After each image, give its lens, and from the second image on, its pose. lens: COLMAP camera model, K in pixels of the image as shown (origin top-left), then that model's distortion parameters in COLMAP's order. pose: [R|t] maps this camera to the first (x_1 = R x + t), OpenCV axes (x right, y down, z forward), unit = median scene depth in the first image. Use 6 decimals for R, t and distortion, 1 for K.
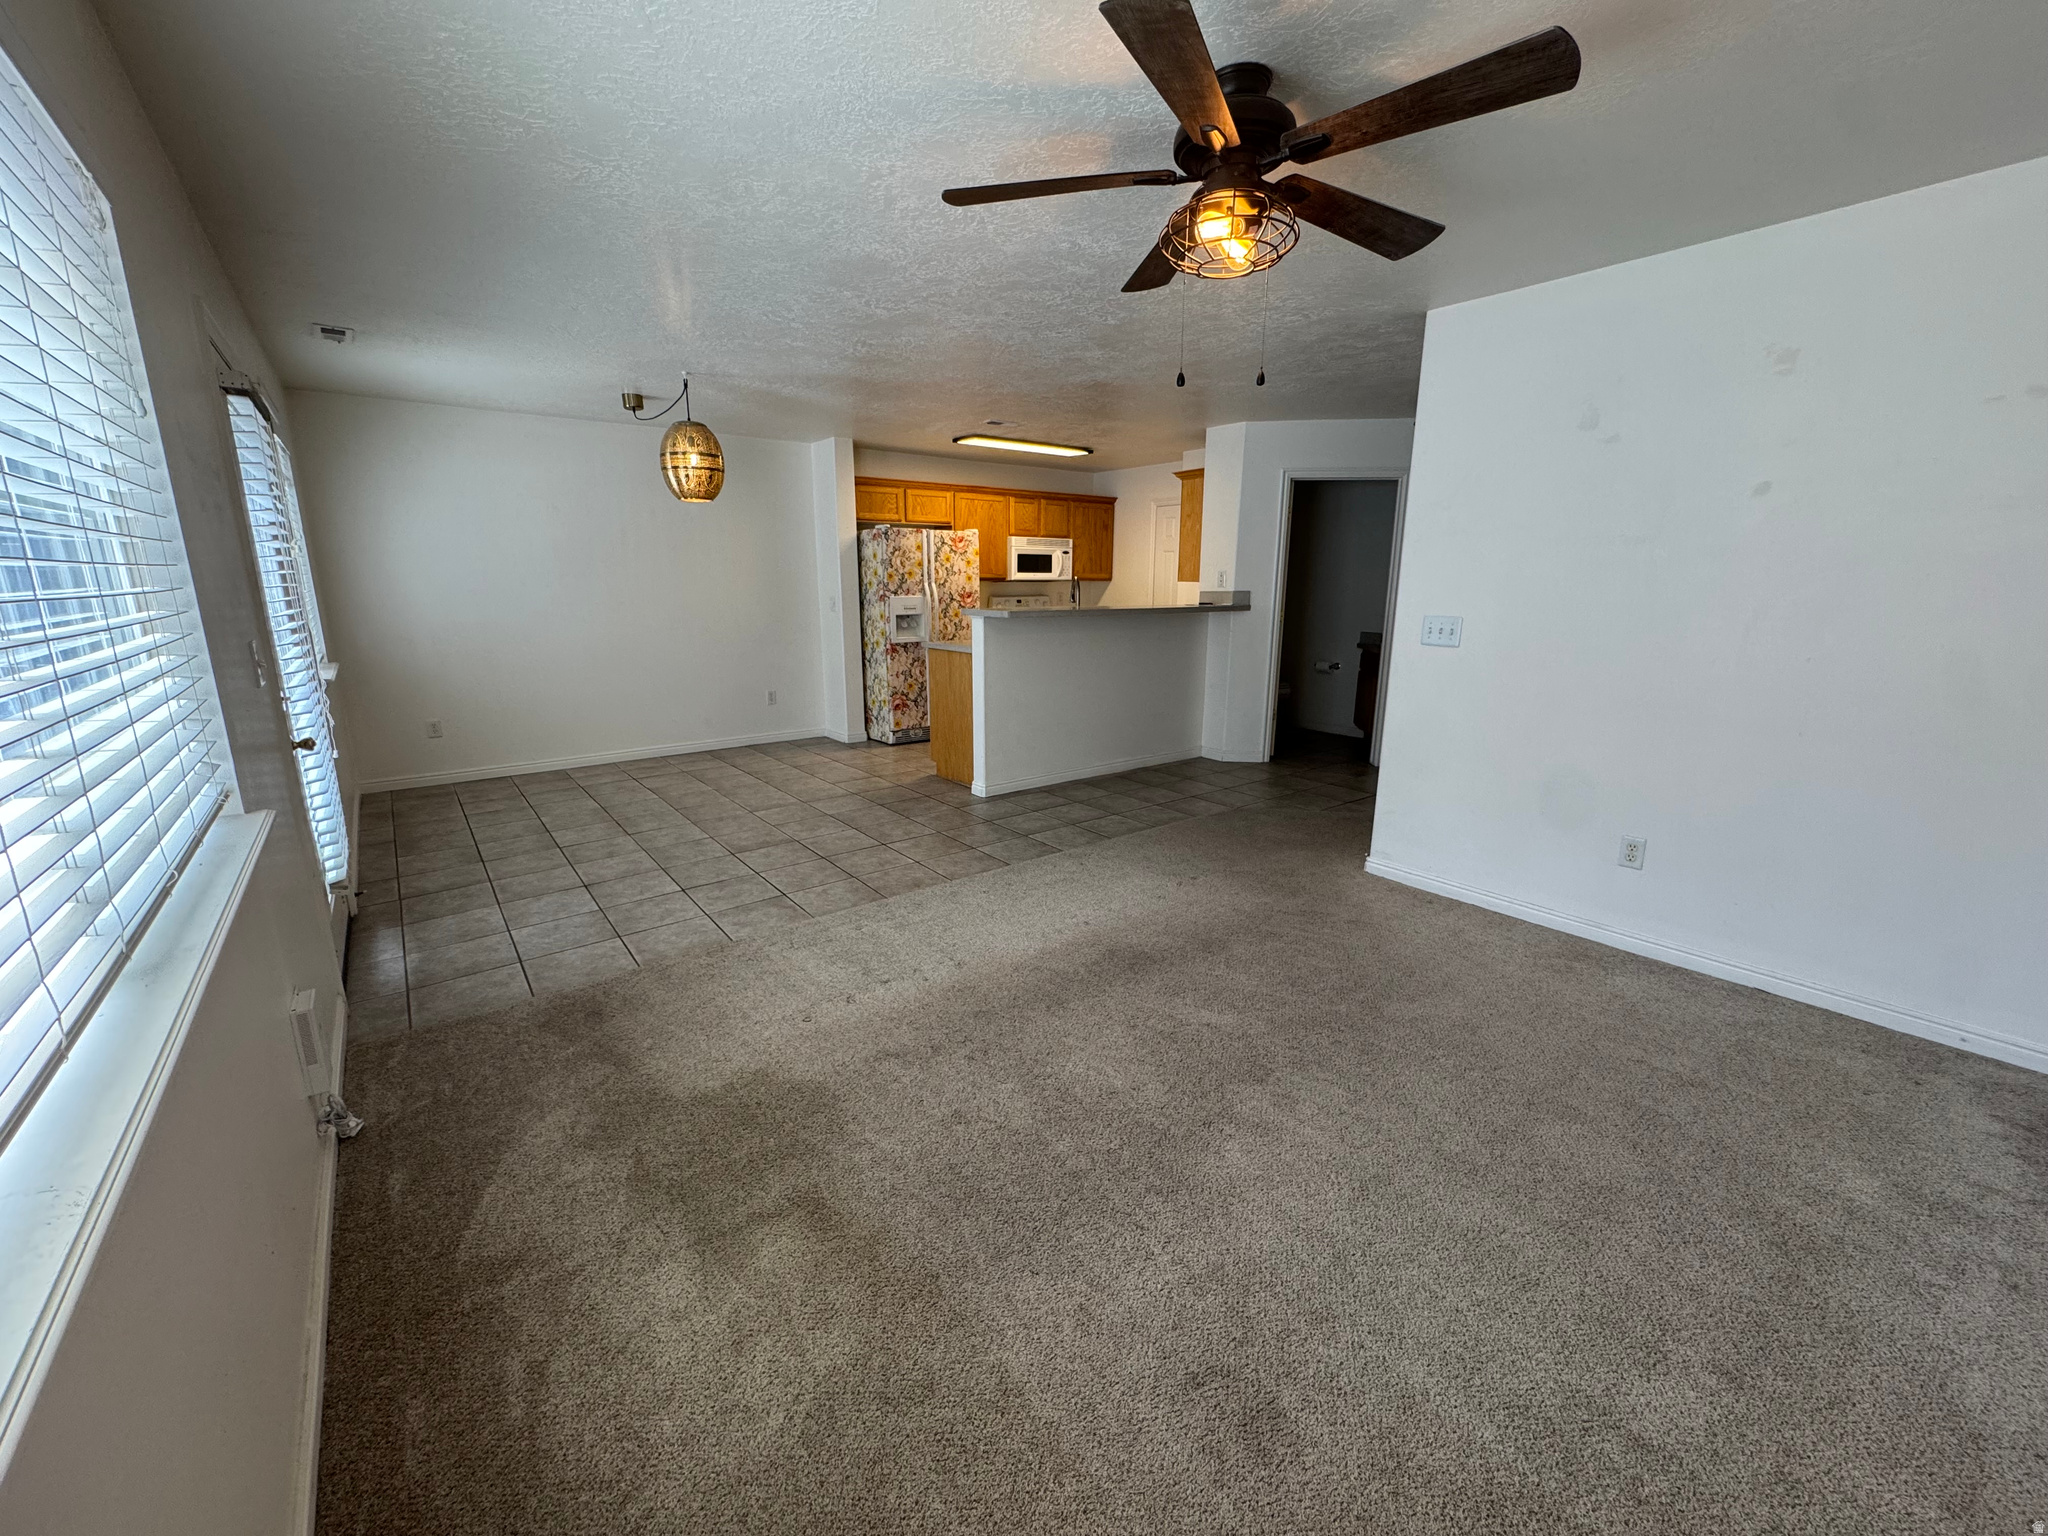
lens RADIAL K [[815.8, 0, 1029.1], [0, 815.8, 763.7], [0, 0, 1]] dist [-0.003981, -0.000153]
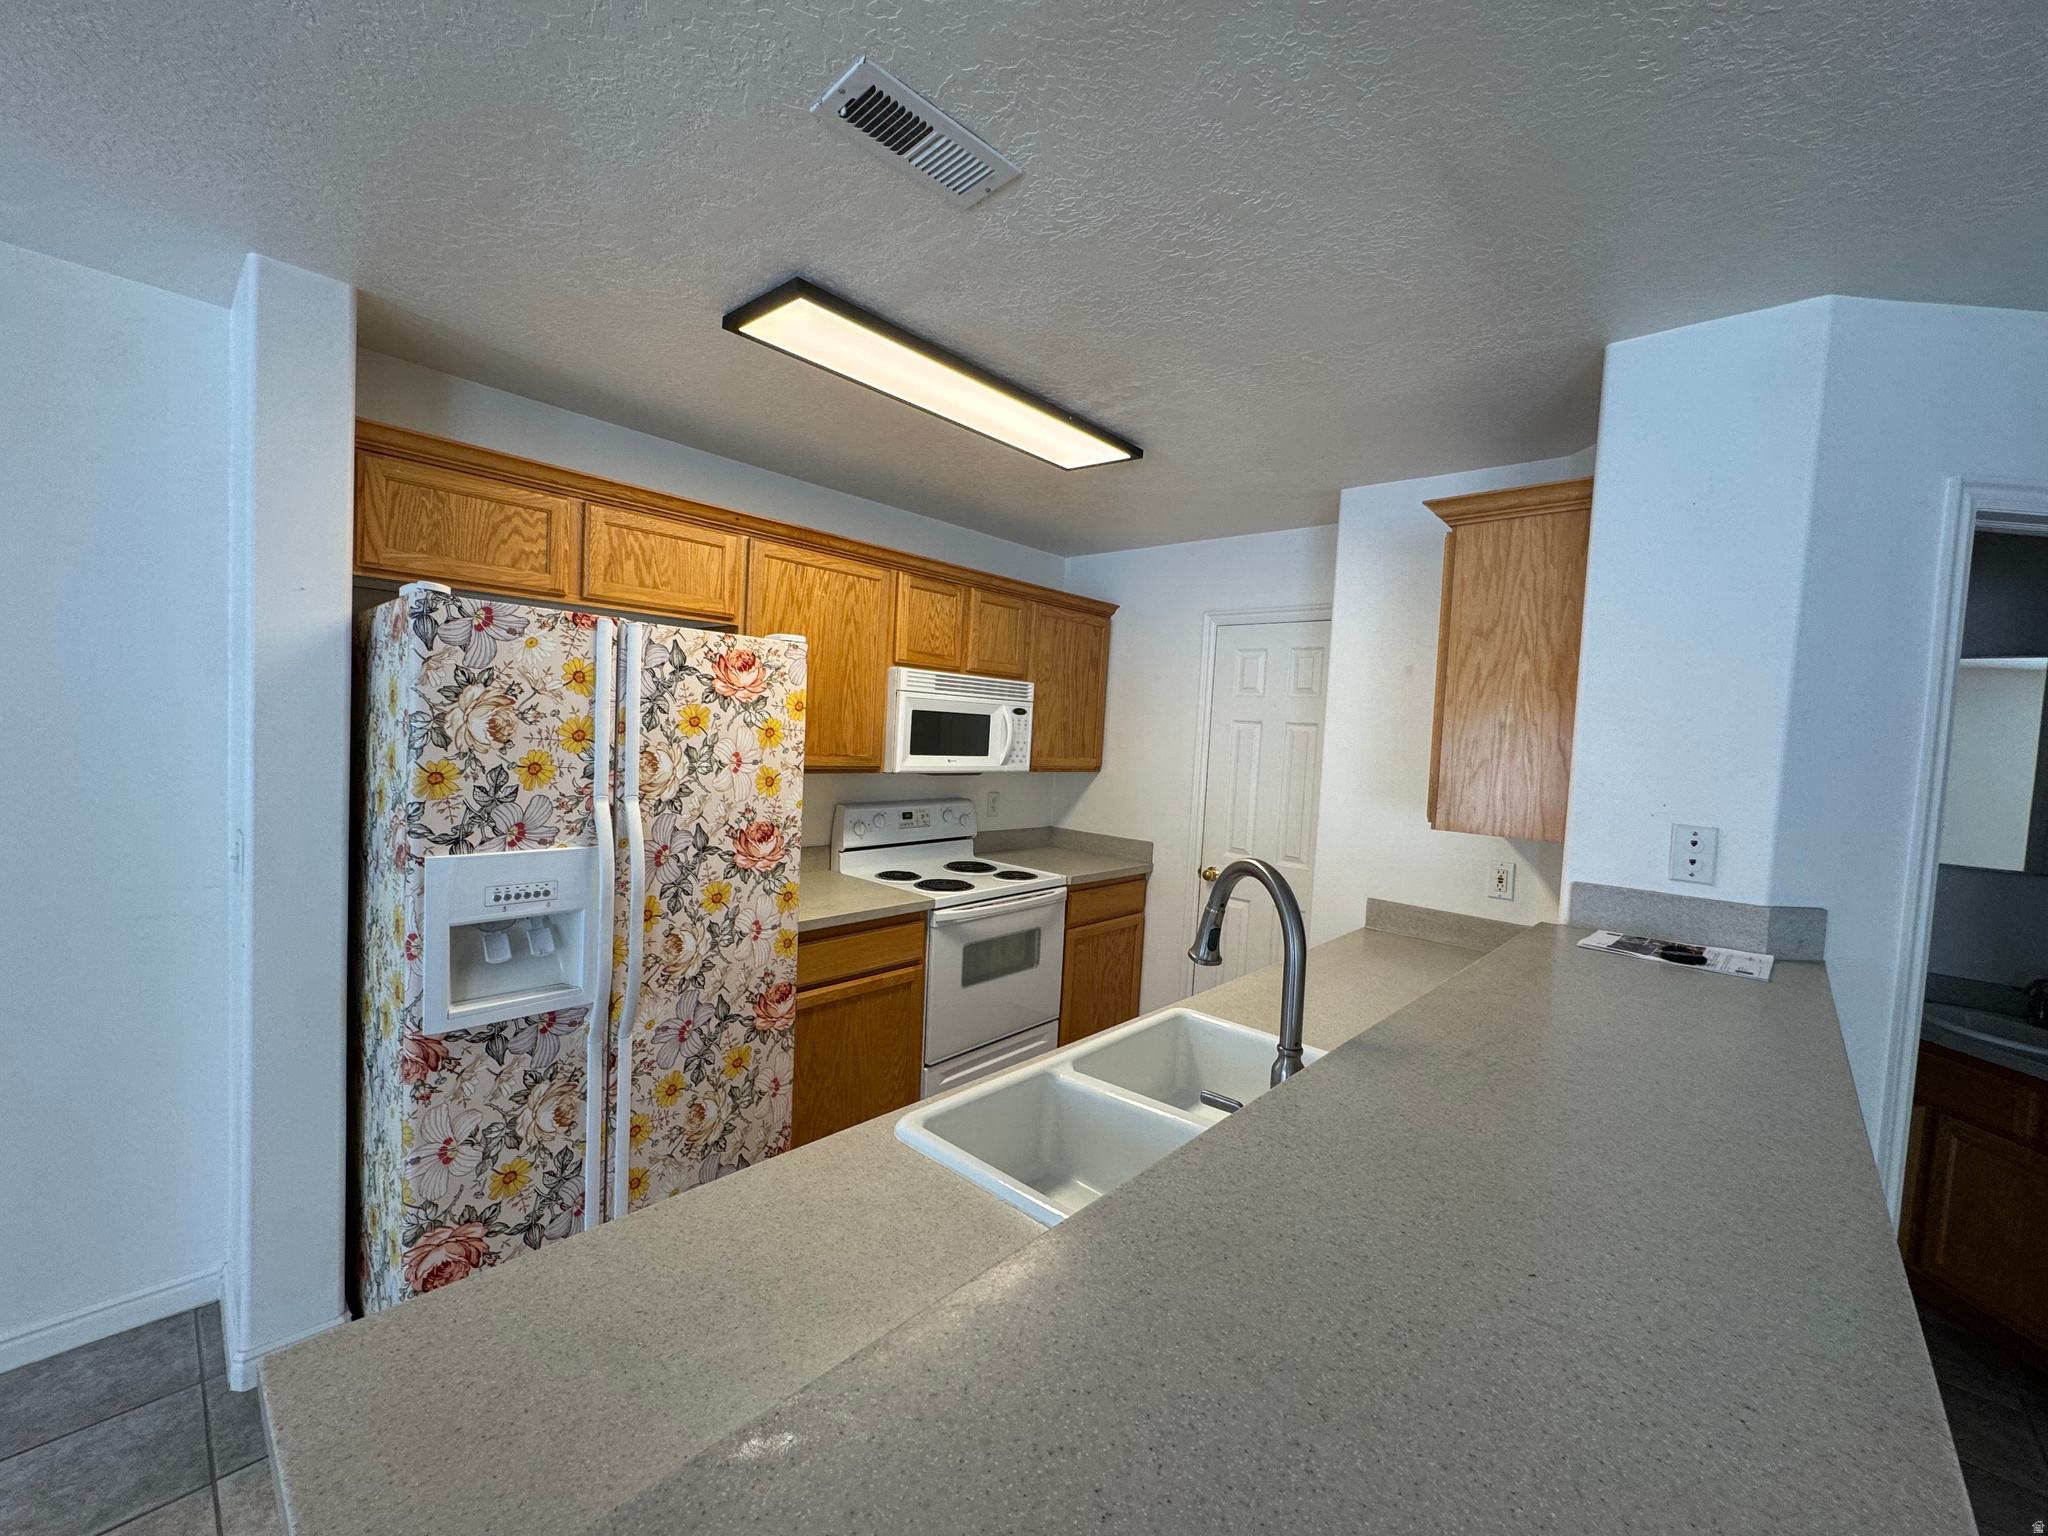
lens RADIAL K [[815.8, 0, 1021.6], [0, 815.8, 765.2], [0, 0, 1]] dist [-0.003981, -0.000153]
pose [[0.985750, 0.041776, 0.162949, -0.028824], [-0.013143, 0.984838, -0.172976, -0.183948], [-0.167704, 0.168369, 0.971353, 0.688484]]
